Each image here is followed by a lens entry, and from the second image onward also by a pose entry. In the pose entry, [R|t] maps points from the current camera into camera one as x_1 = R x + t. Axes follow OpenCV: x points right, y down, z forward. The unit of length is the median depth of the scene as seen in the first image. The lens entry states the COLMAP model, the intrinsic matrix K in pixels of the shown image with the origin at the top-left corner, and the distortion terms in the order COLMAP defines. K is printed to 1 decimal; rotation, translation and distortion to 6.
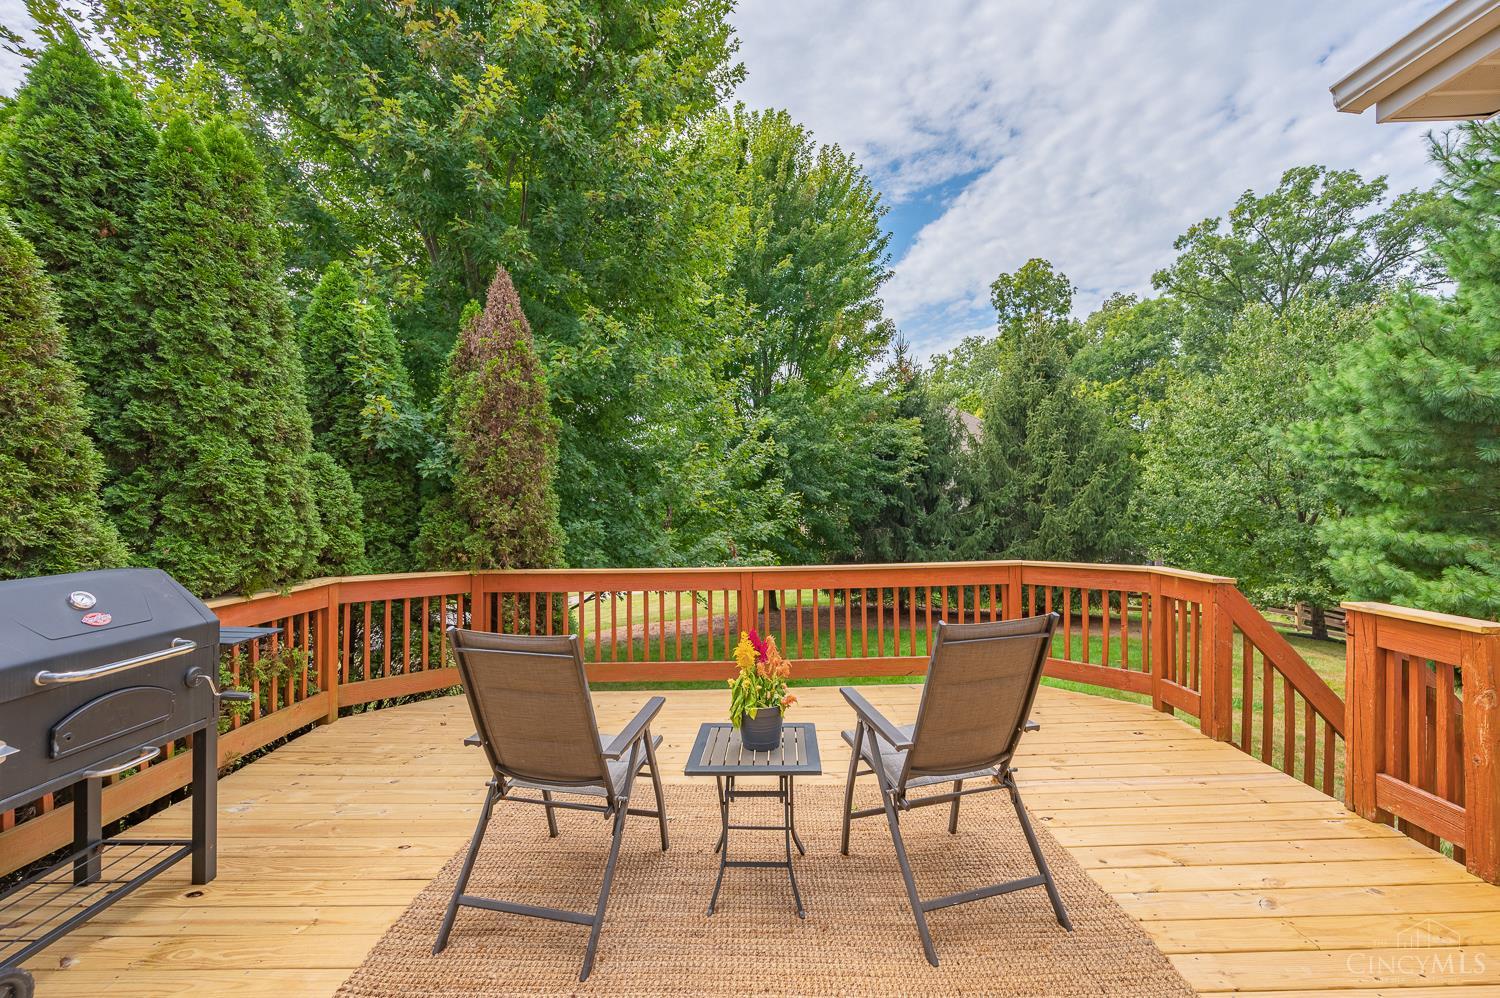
lens RADIAL K [[618.1, 0, 750.0], [0, 618.1, 499.0], [0, 0, 1]] dist [0.001086, -0.000565]
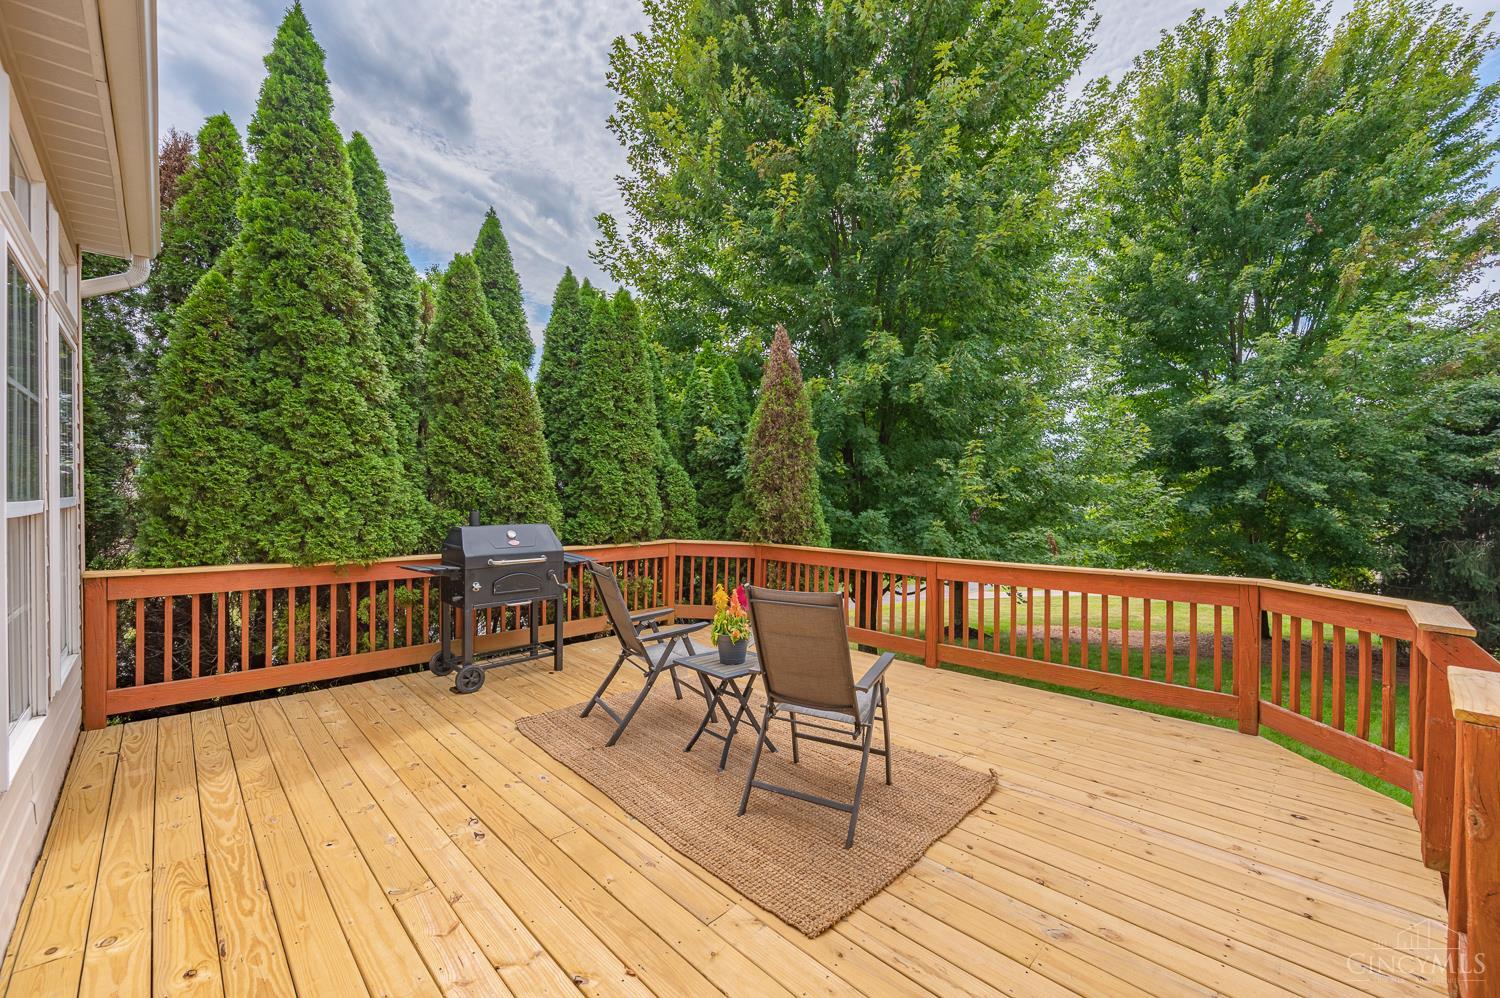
lens RADIAL K [[618.1, 0, 750.0], [0, 618.1, 499.0], [0, 0, 1]] dist [0.001086, -0.000565]
pose [[0.680795, 0.014717, -0.732327, 0.176125], [-0.004736, 0.999866, 0.015690, -0.002516], [0.732459, -0.007214, 0.680773, 0.003697]]
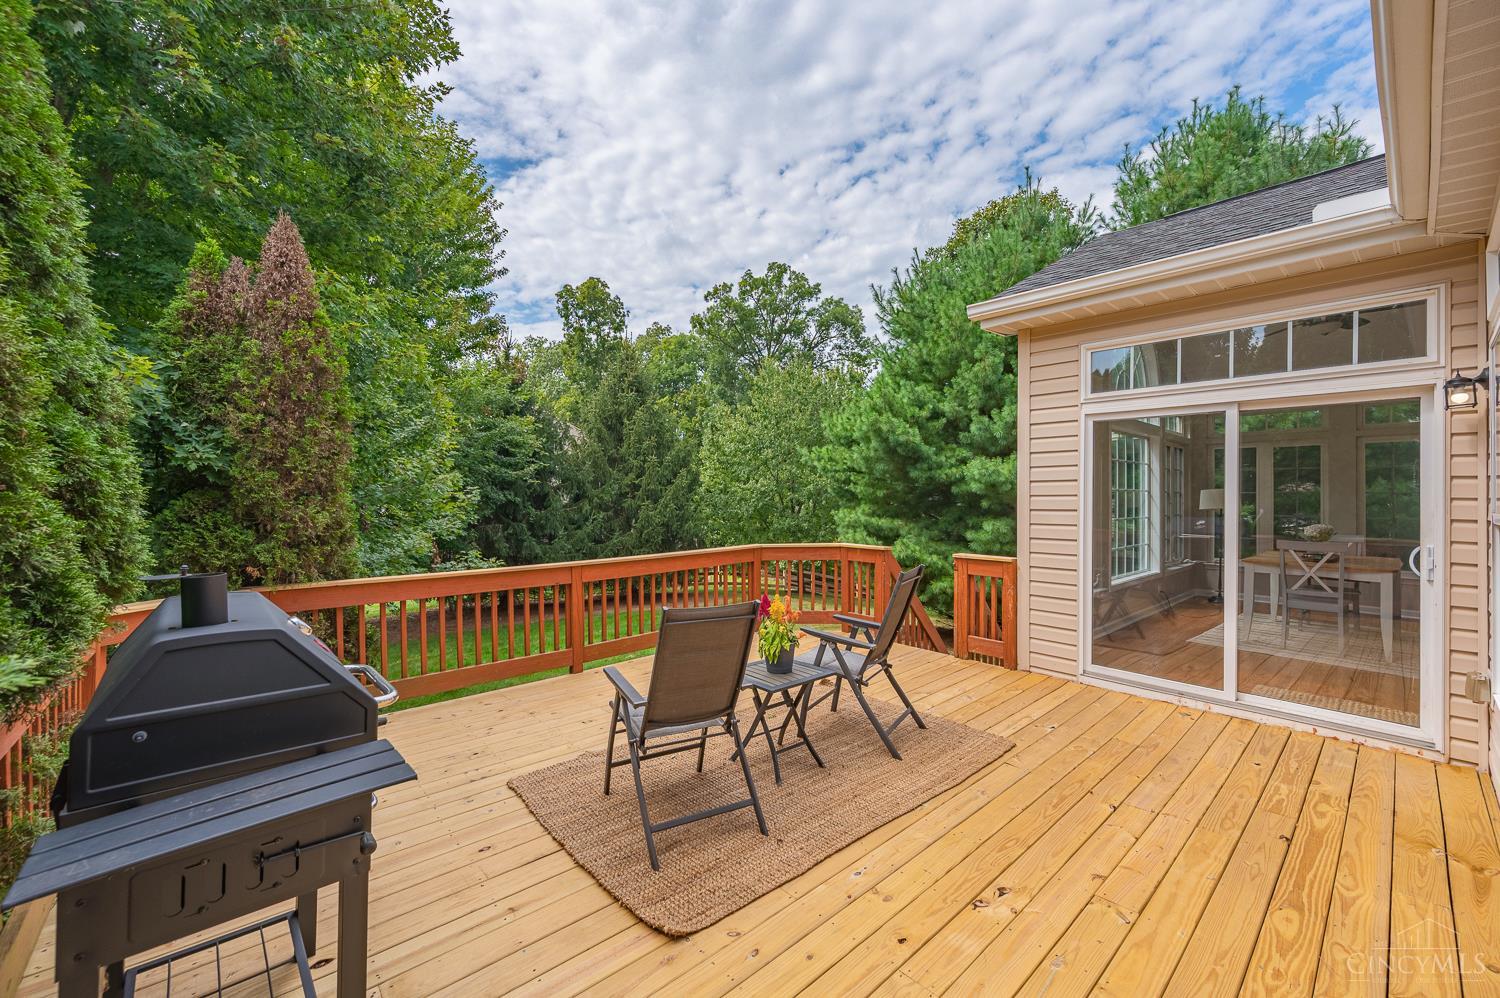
lens RADIAL K [[618.2, 0, 750.5], [0, 618.2, 484.3], [0, 0, 1]] dist [-0.002227, -0.000349]
pose [[0.740498, 0.017287, 0.671836, -0.152718], [-0.006926, 0.999812, -0.018093, -0.002492], [-0.672023, 0.008745, 0.740479, -0.006561]]
